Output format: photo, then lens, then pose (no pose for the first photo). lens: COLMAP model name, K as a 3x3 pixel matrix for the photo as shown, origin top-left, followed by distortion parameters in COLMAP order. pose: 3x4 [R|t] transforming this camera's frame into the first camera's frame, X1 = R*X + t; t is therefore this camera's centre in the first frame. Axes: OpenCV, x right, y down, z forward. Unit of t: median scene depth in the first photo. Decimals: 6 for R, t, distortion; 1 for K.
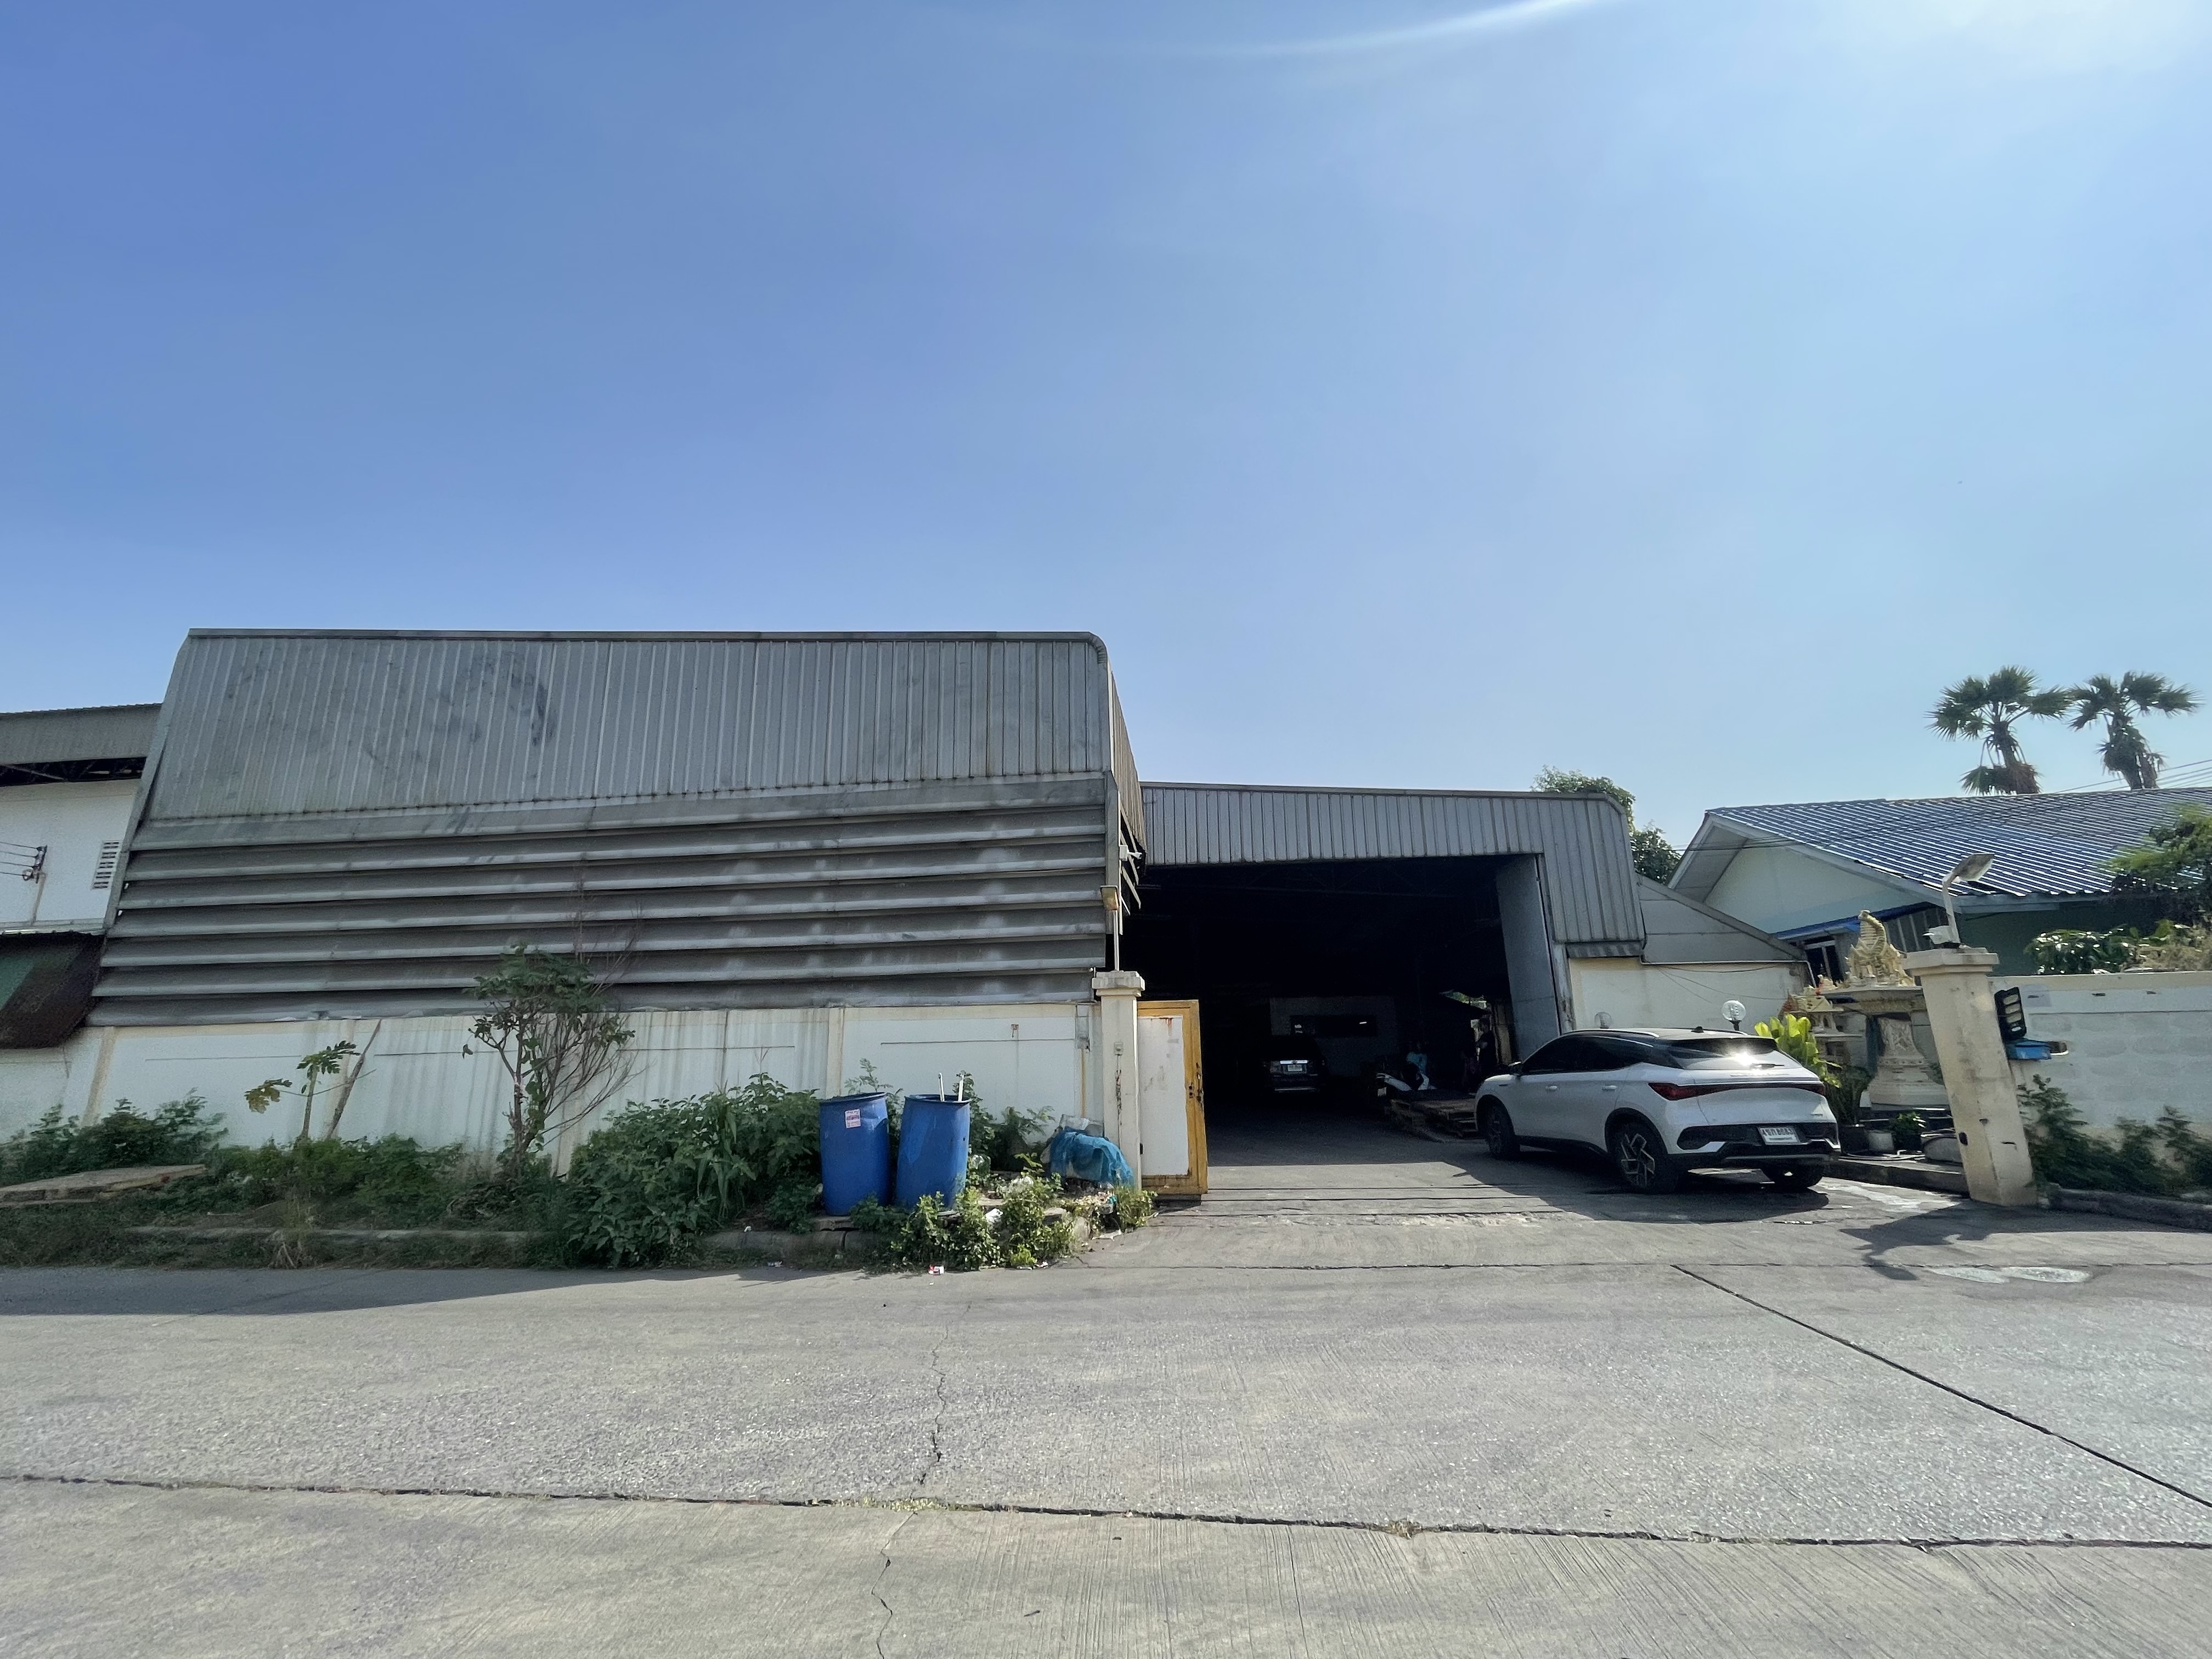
lens RADIAL K [[894.3, 0, 1103.0], [0, 894.3, 842.2], [0, 0, 1]] dist [0.000889, -0.000027]
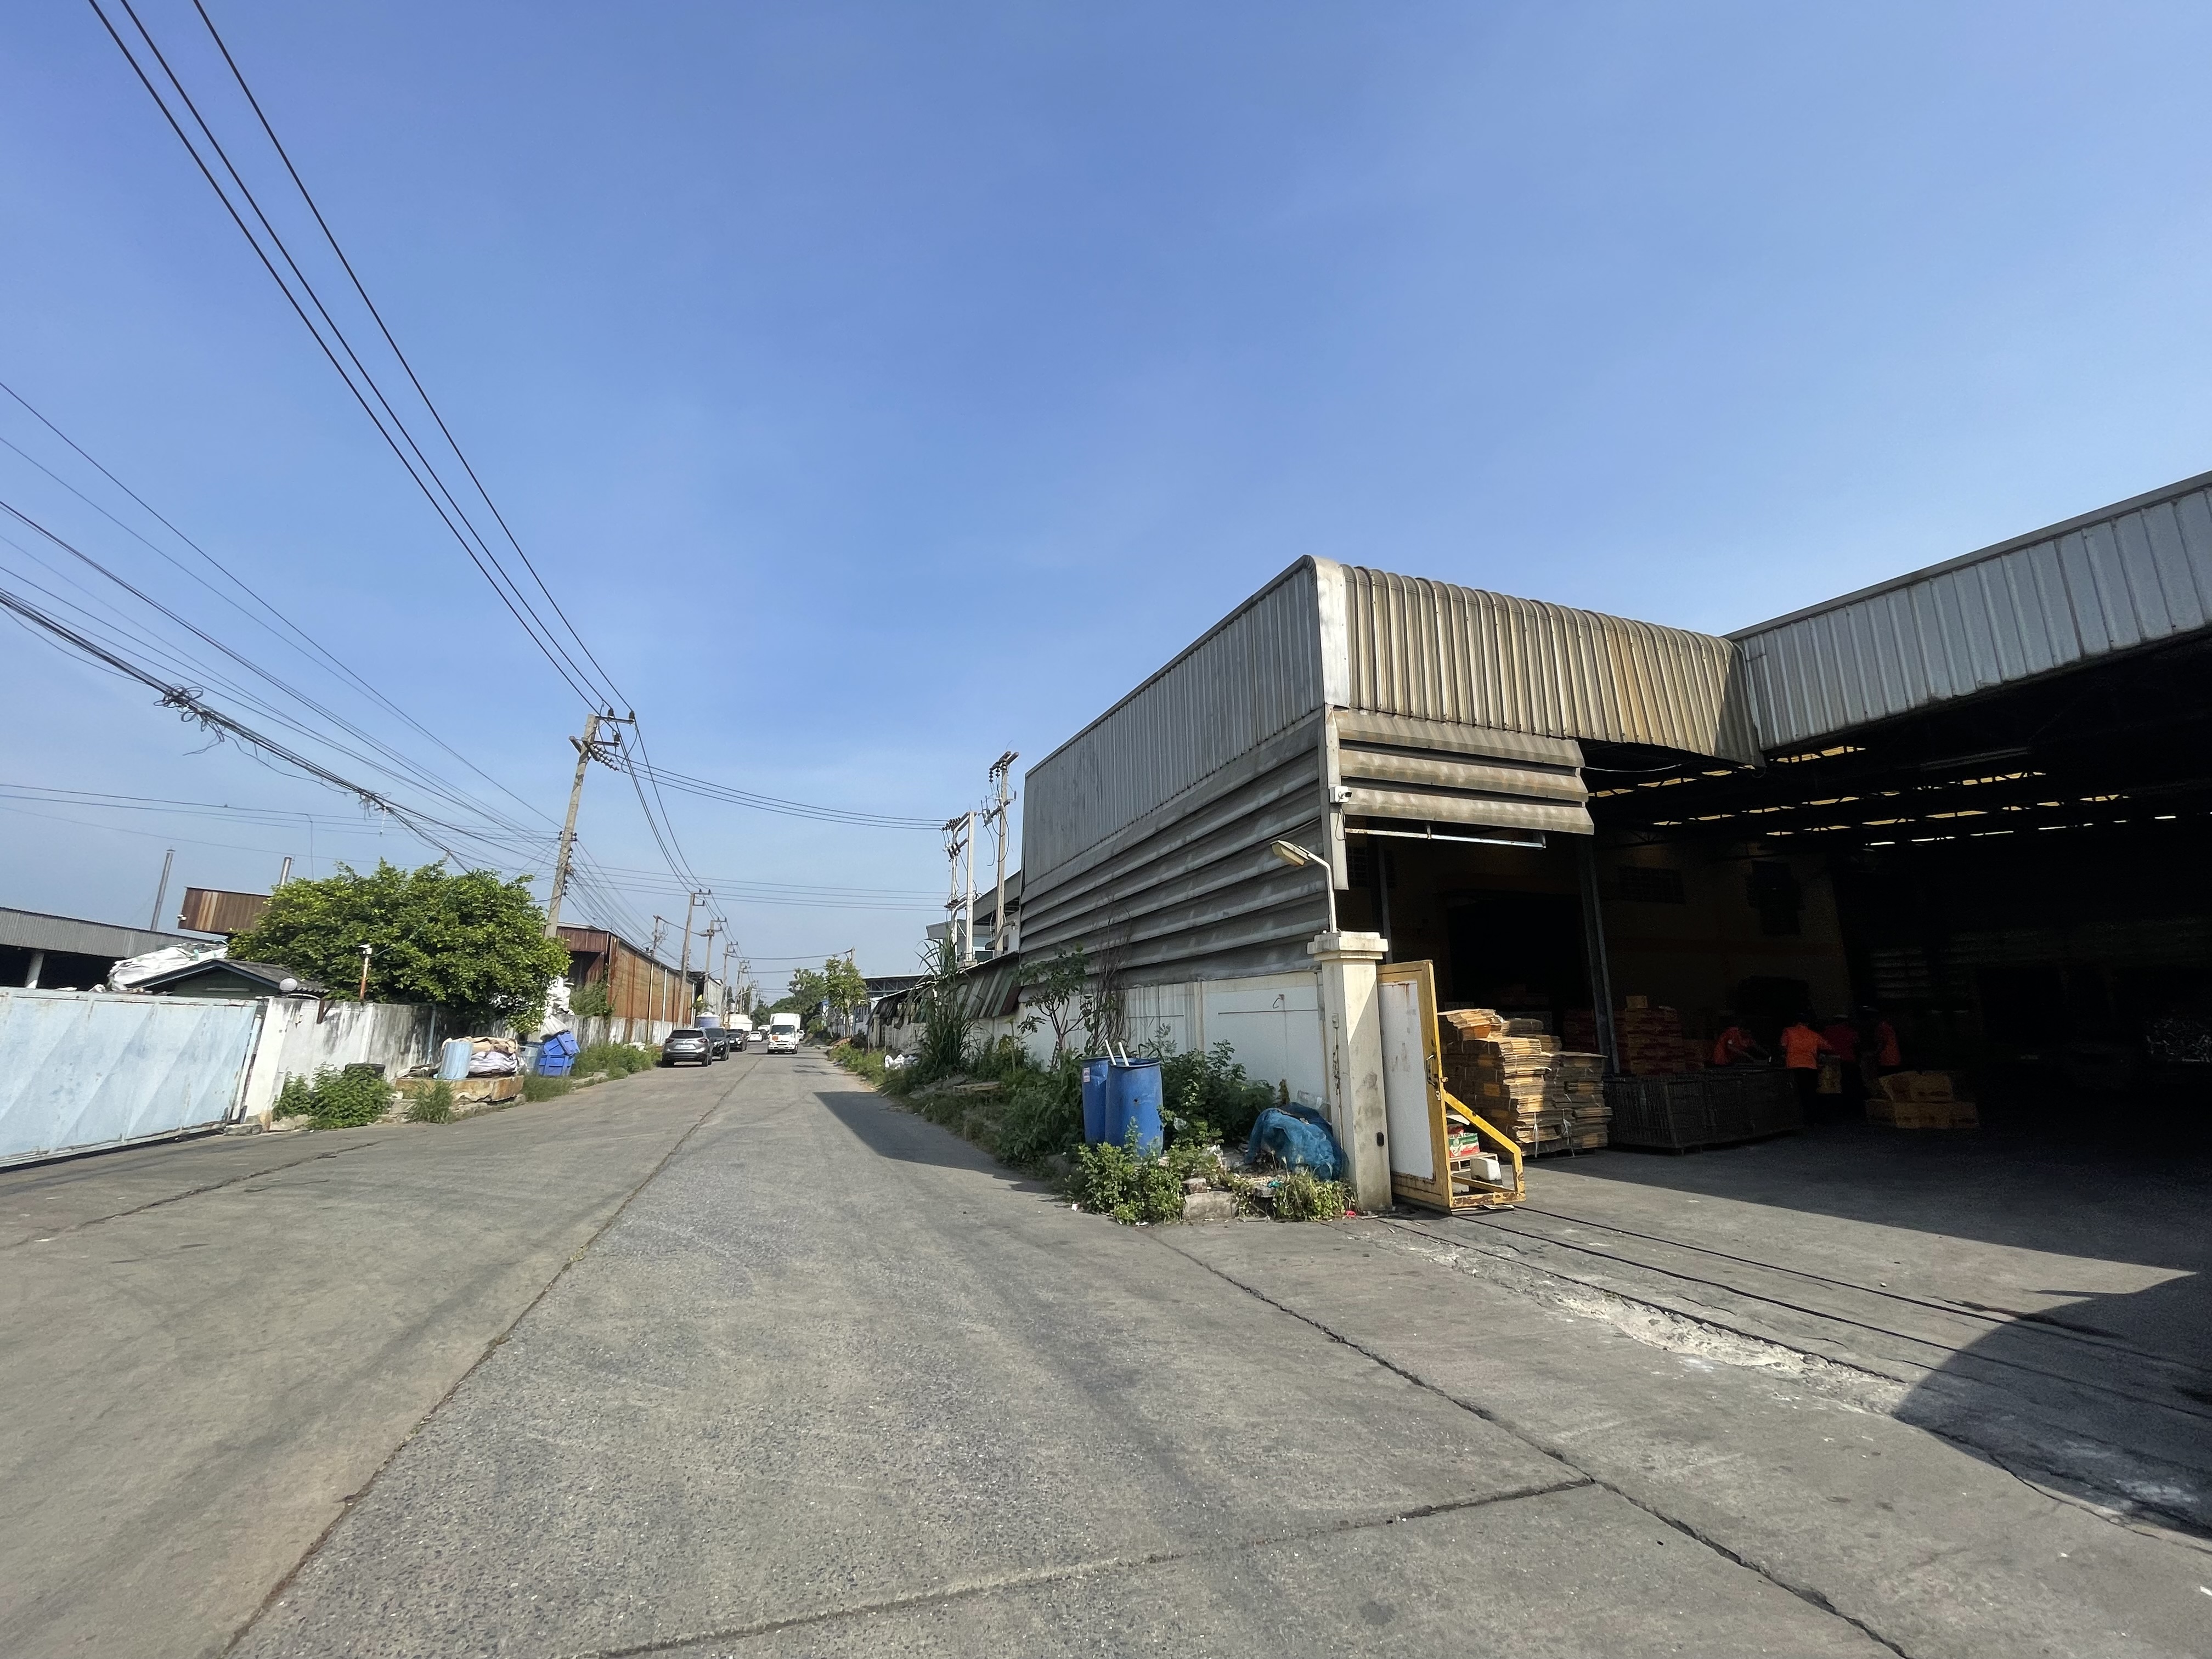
lens RADIAL K [[894.3, 0, 1103.0], [0, 894.3, 842.2], [0, 0, 1]] dist [0.000889, -0.000027]
pose [[0.429161, -0.164980, -0.888033, 0.702362], [0.198417, 0.976381, -0.085504, 0.088007], [0.881165, -0.139506, 0.451760, 0.418494]]
